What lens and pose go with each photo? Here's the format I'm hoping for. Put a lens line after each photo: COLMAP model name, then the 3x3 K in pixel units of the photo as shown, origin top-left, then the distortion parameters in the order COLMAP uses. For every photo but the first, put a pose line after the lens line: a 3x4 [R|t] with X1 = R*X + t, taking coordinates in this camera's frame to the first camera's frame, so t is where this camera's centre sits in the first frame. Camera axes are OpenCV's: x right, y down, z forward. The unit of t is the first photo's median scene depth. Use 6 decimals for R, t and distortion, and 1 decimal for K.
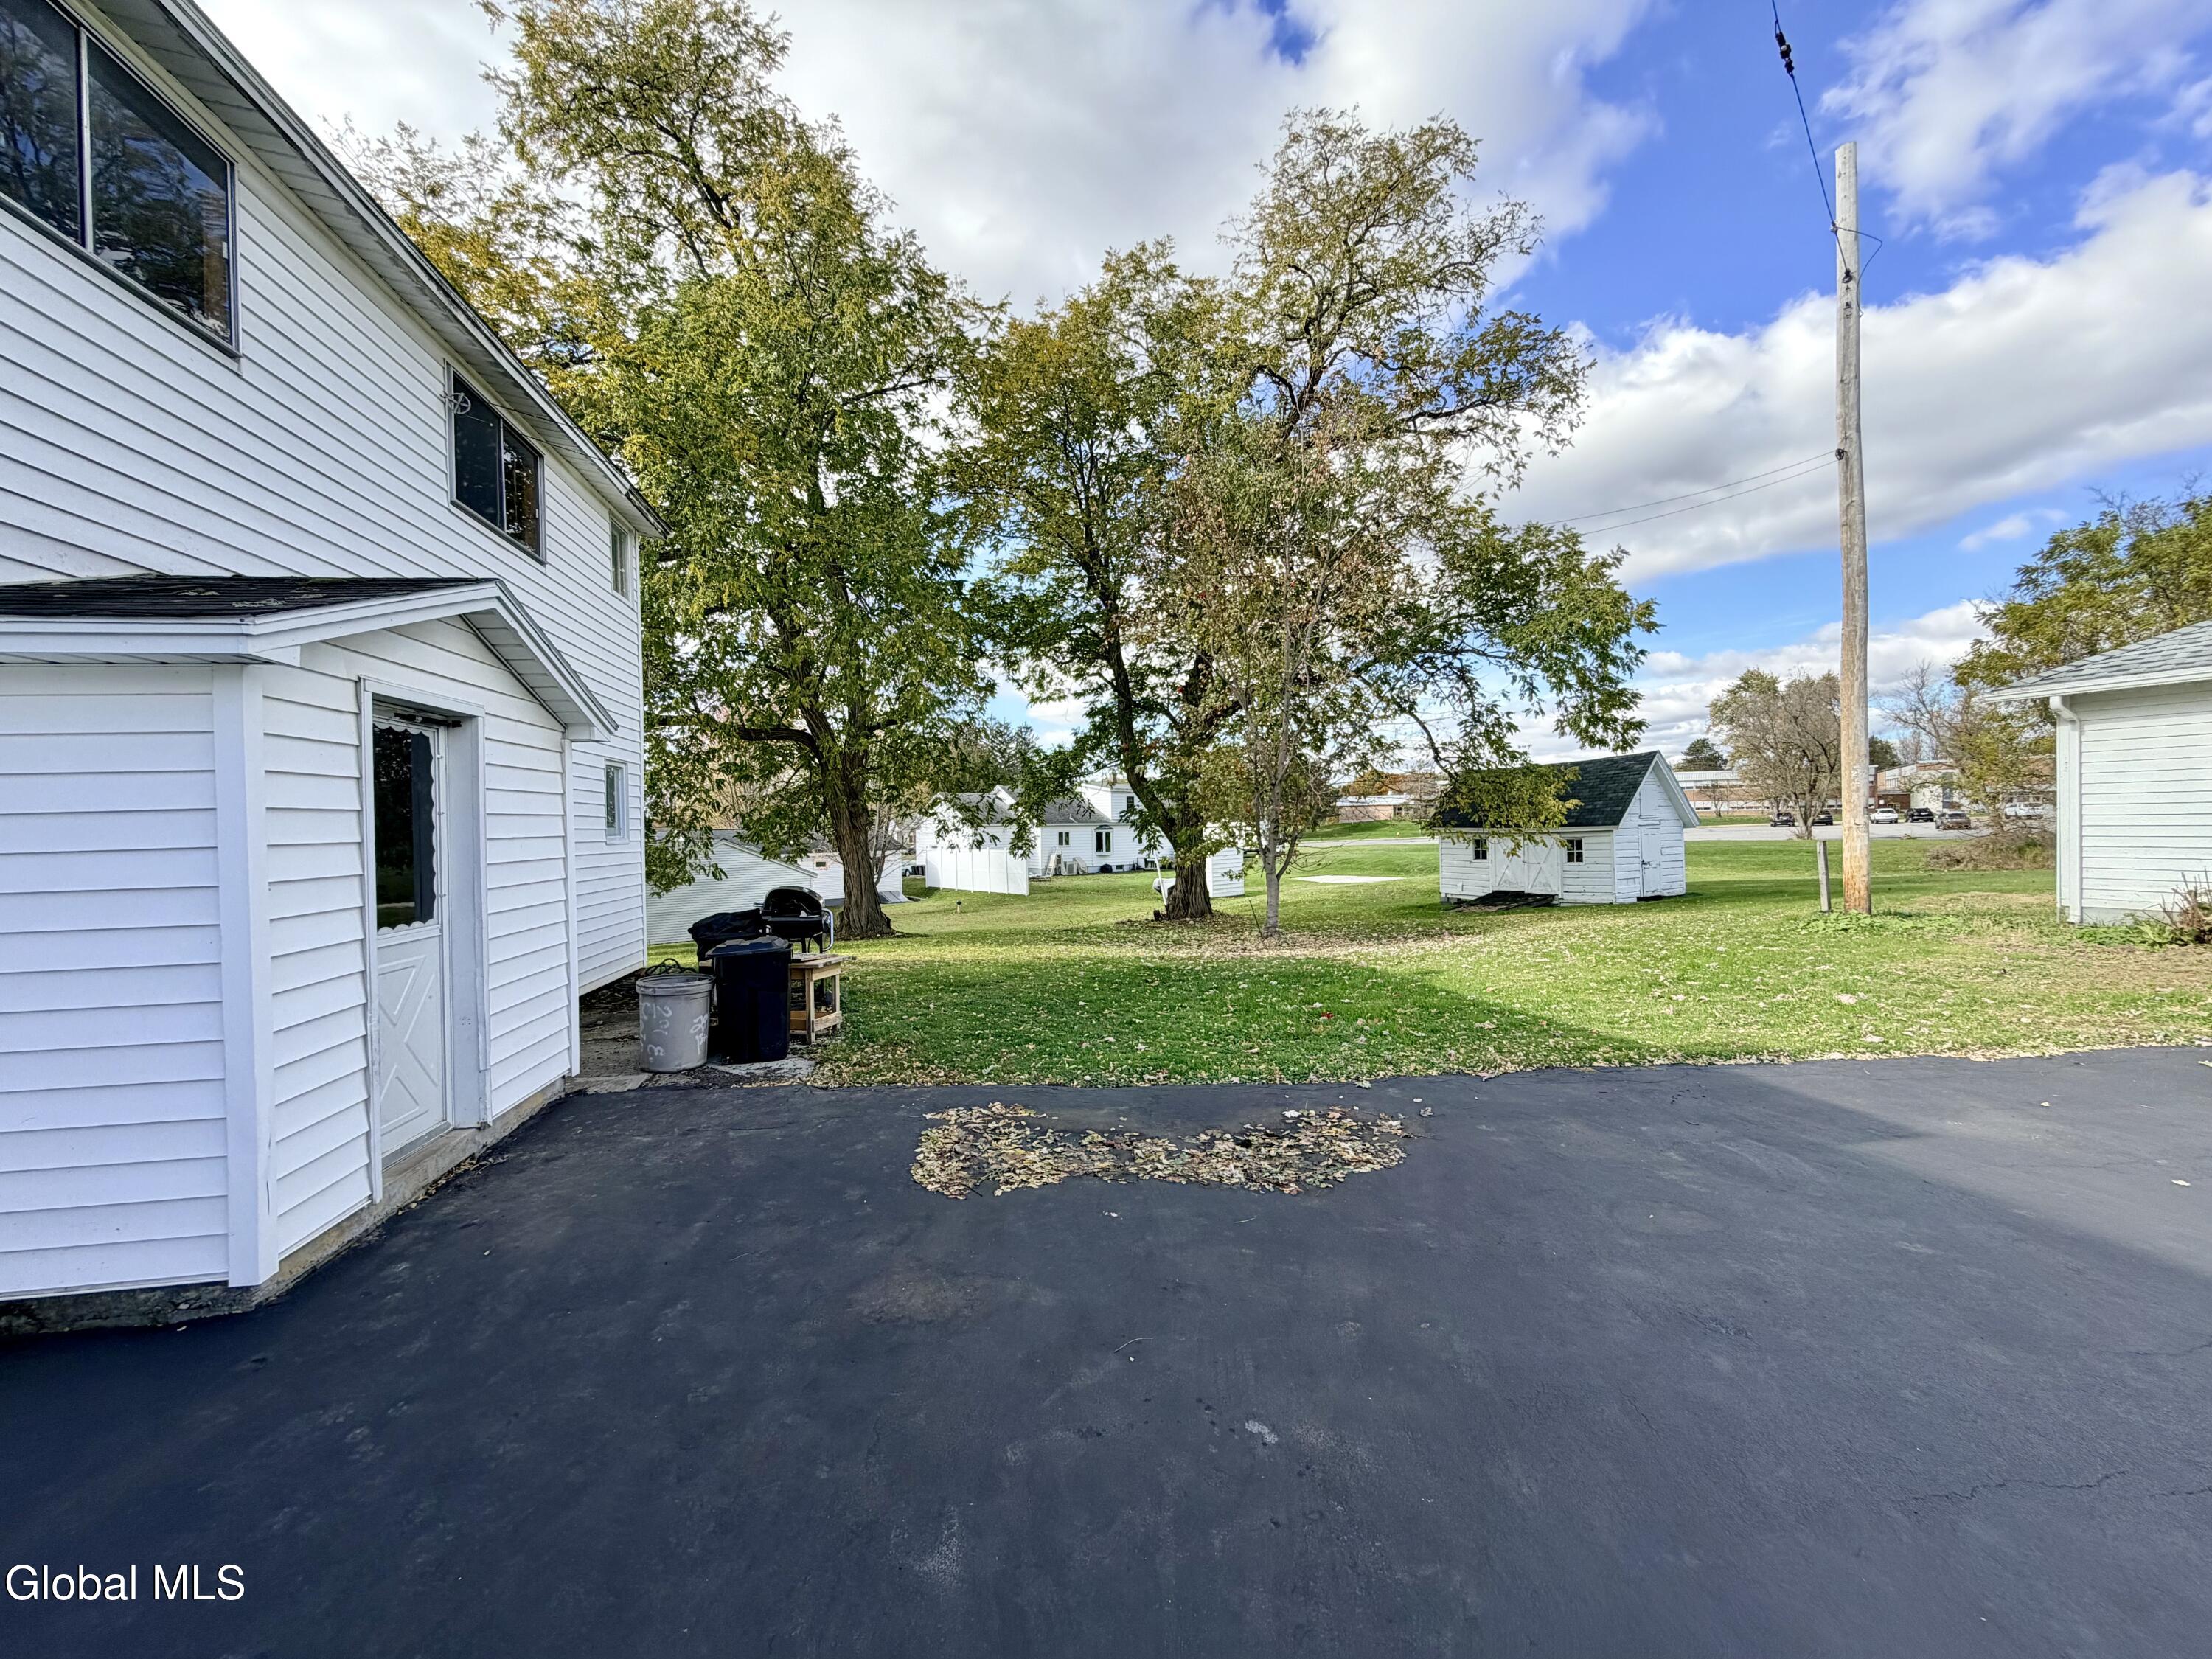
lens RADIAL K [[879.9, 0, 1085.4], [0, 879.9, 818.5], [0, 0, 1]] dist [-0.000992, 0.001901]
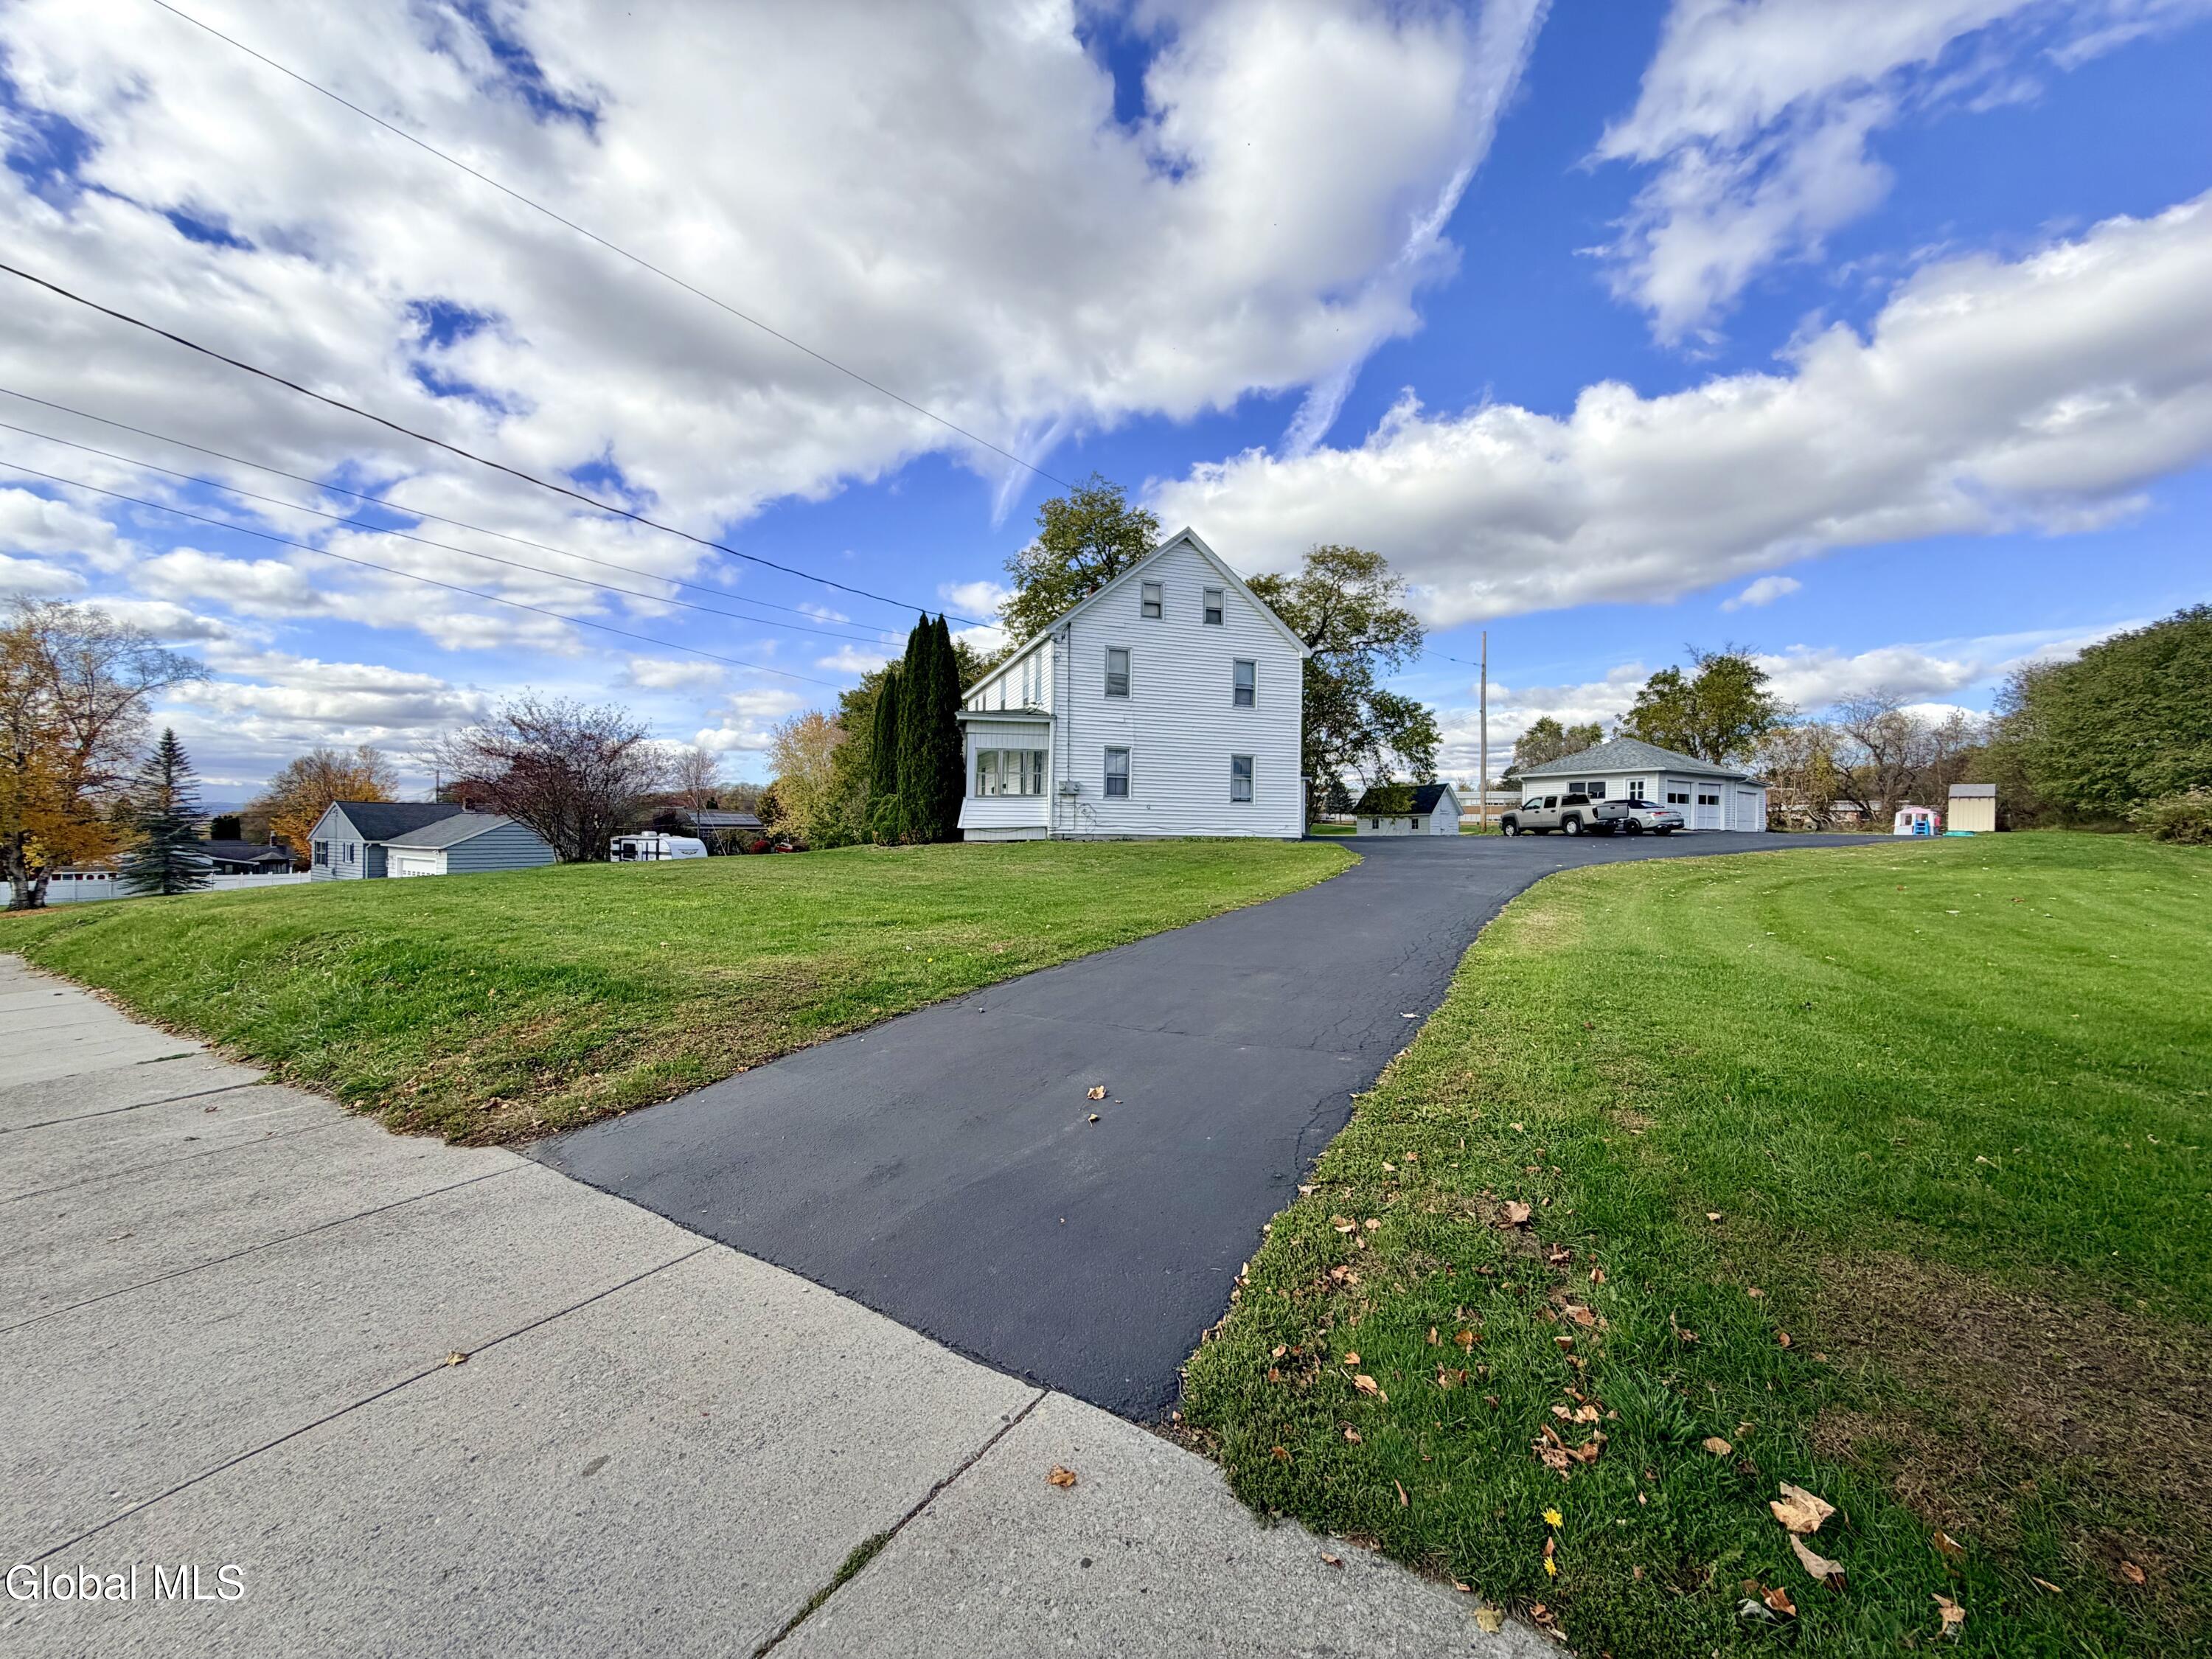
lens RADIAL K [[879.9, 0, 1115.6], [0, 879.9, 824.6], [0, 0, 1]] dist [-0.000992, 0.001901]
pose [[0.984021, 0.028325, 0.175787, -0.642840], [-0.028856, 0.999583, 0.000461, 0.059289], [-0.175701, -0.005526, 0.984428, -1.174040]]
